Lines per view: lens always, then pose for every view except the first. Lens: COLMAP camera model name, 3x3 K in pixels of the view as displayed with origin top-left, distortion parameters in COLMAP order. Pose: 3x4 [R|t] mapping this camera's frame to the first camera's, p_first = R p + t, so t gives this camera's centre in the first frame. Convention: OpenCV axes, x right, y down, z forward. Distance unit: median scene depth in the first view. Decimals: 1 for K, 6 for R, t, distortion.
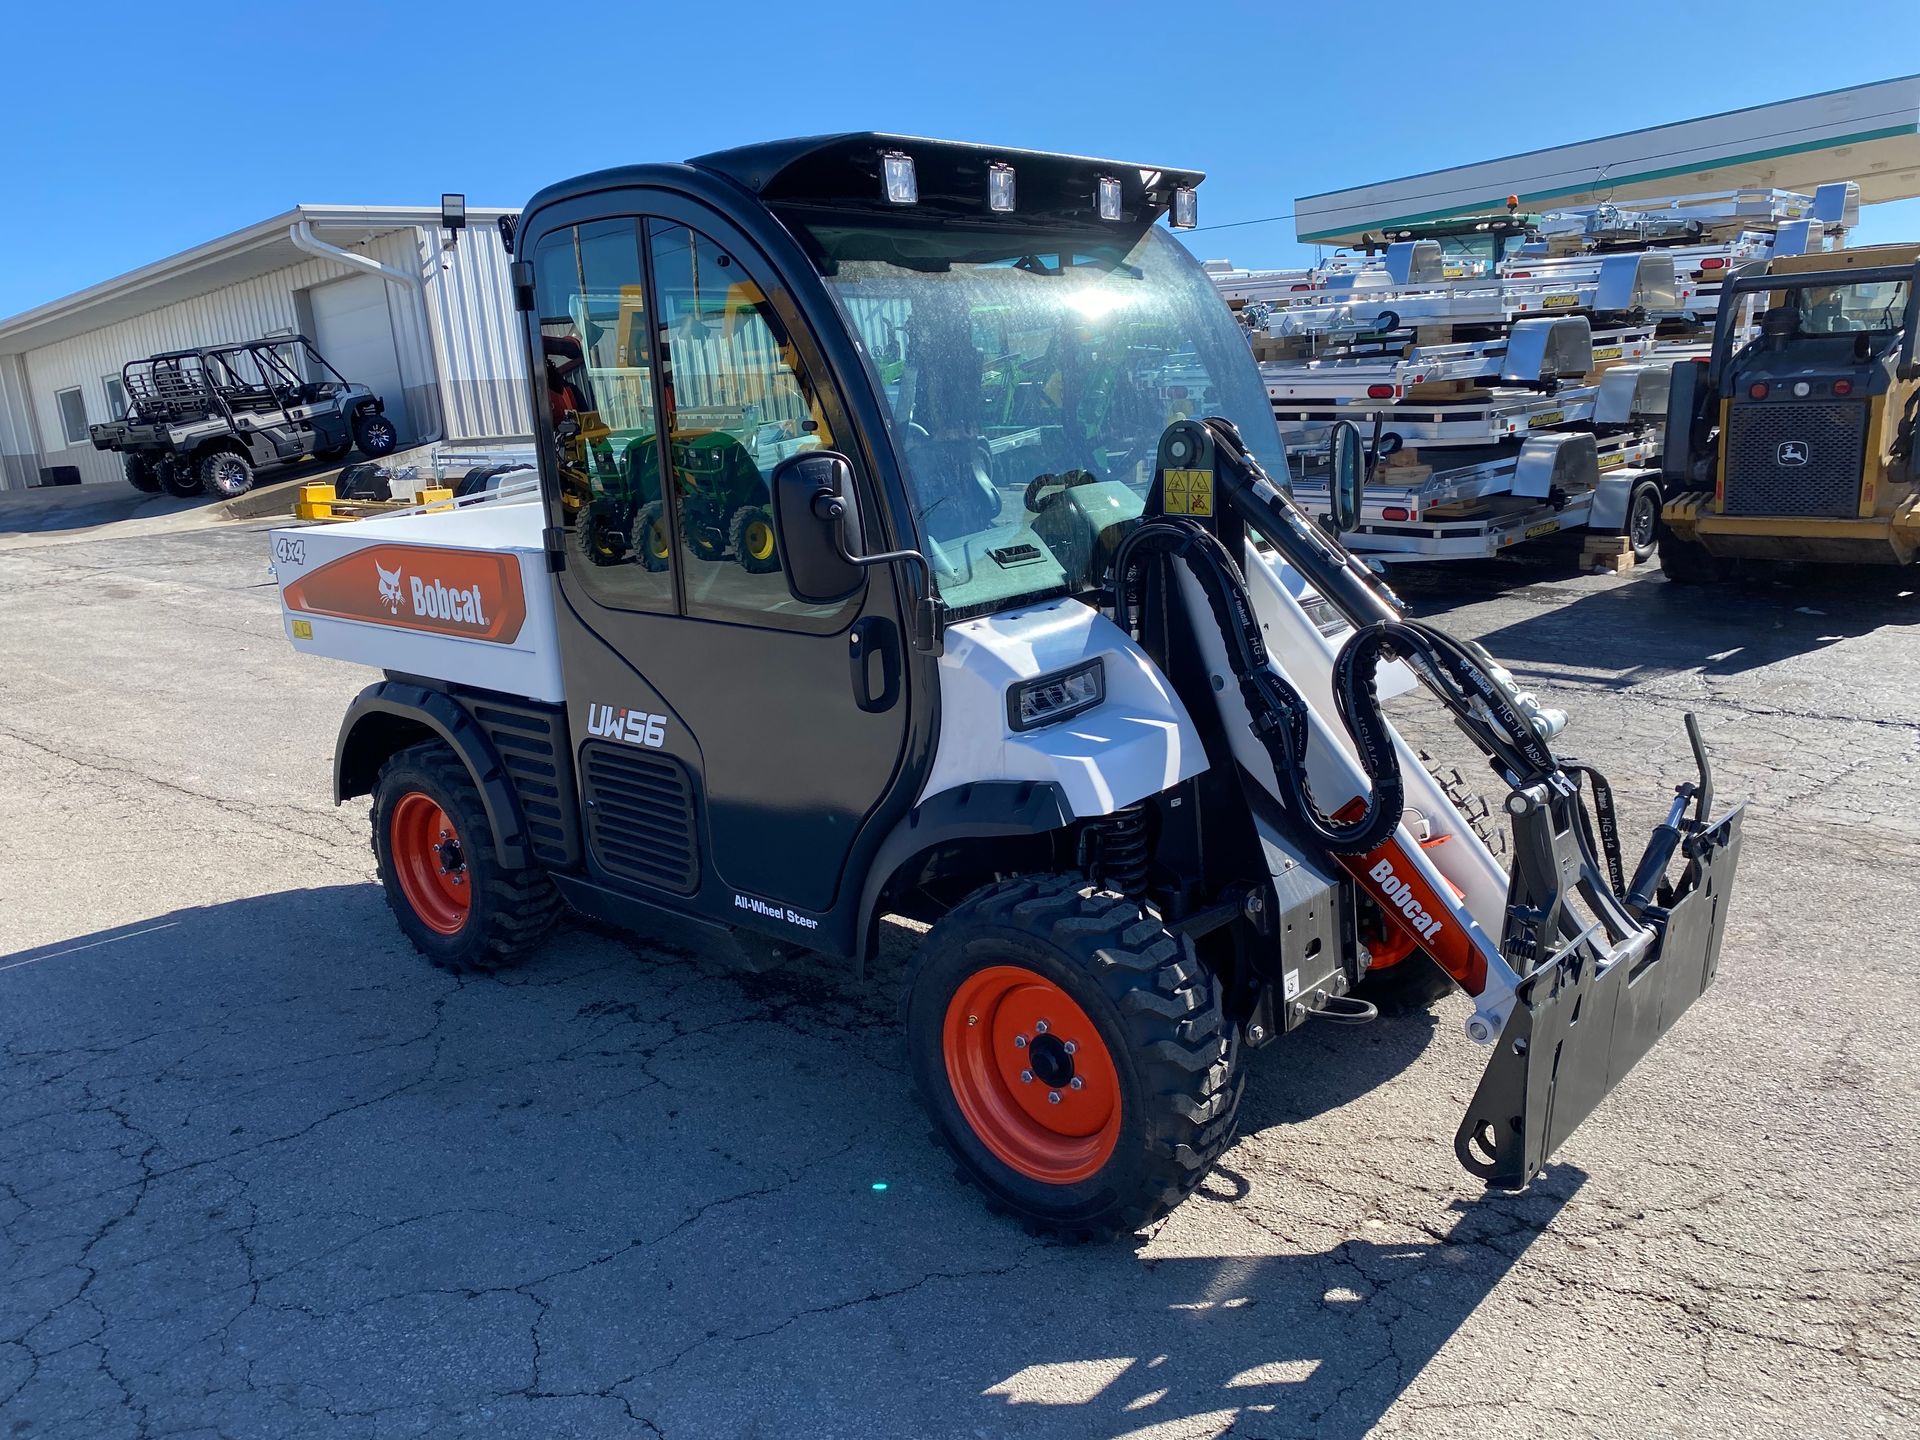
lens RADIAL K [[1472.0, 0, 969.7], [0, 1472.0, 726.4], [0, 0, 1]] dist [0.026209, -0.014695]
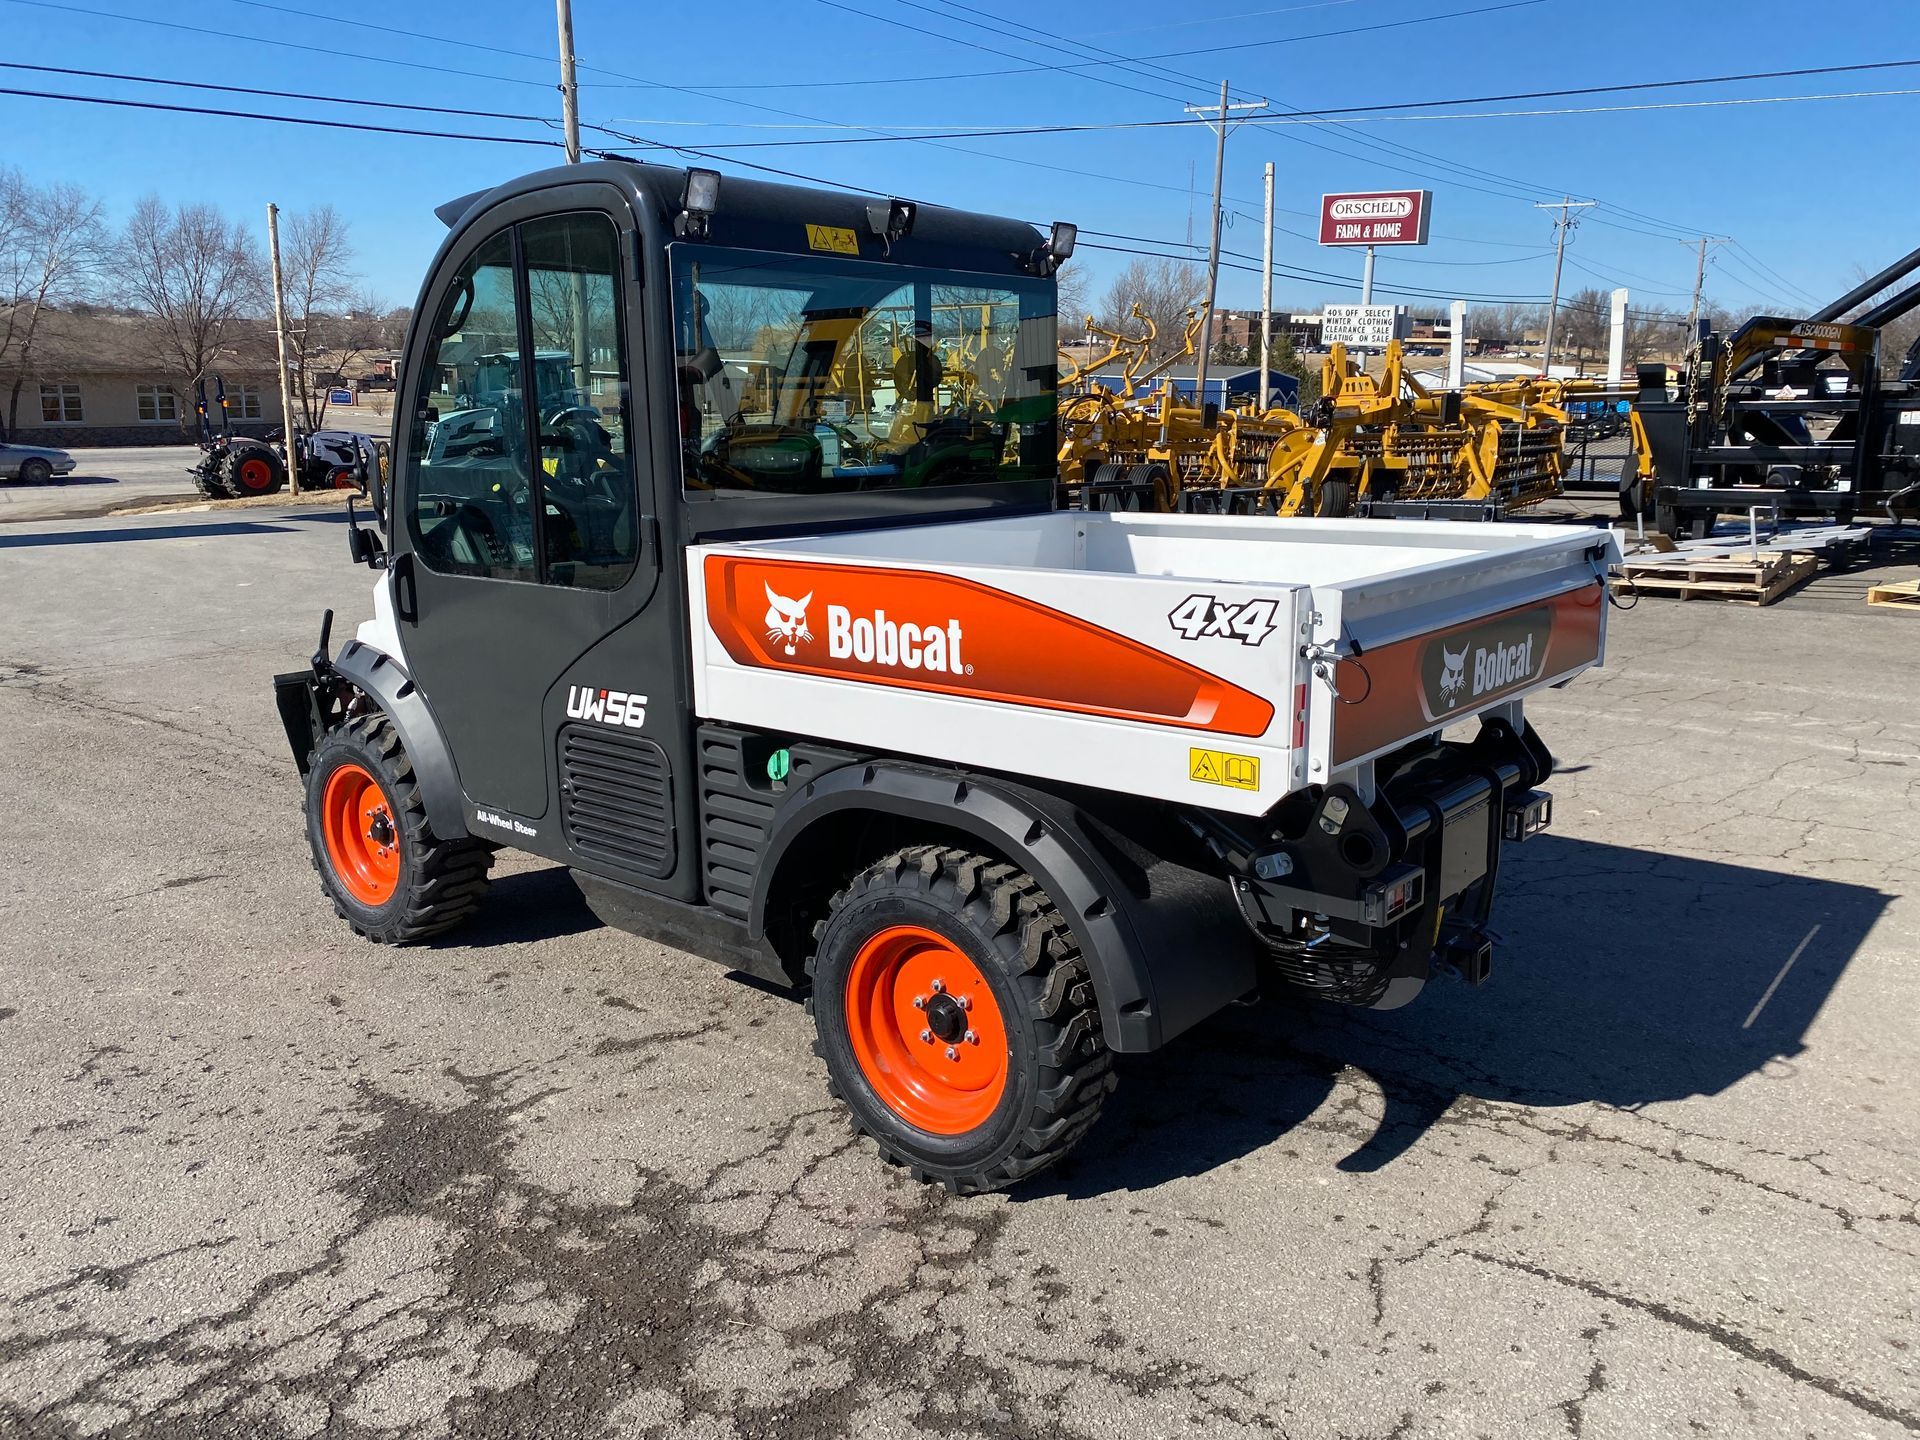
lens RADIAL K [[1456.6, 0, 984.1], [0, 1456.6, 707.1], [0, 0, 1]] dist [0.018355, -0.005432]
pose [[-0.997477, 0.067565, -0.021777, -0.170919], [0.052285, 0.906756, 0.418402, -0.429654], [0.048016, 0.416207, -0.908001, 1.947259]]
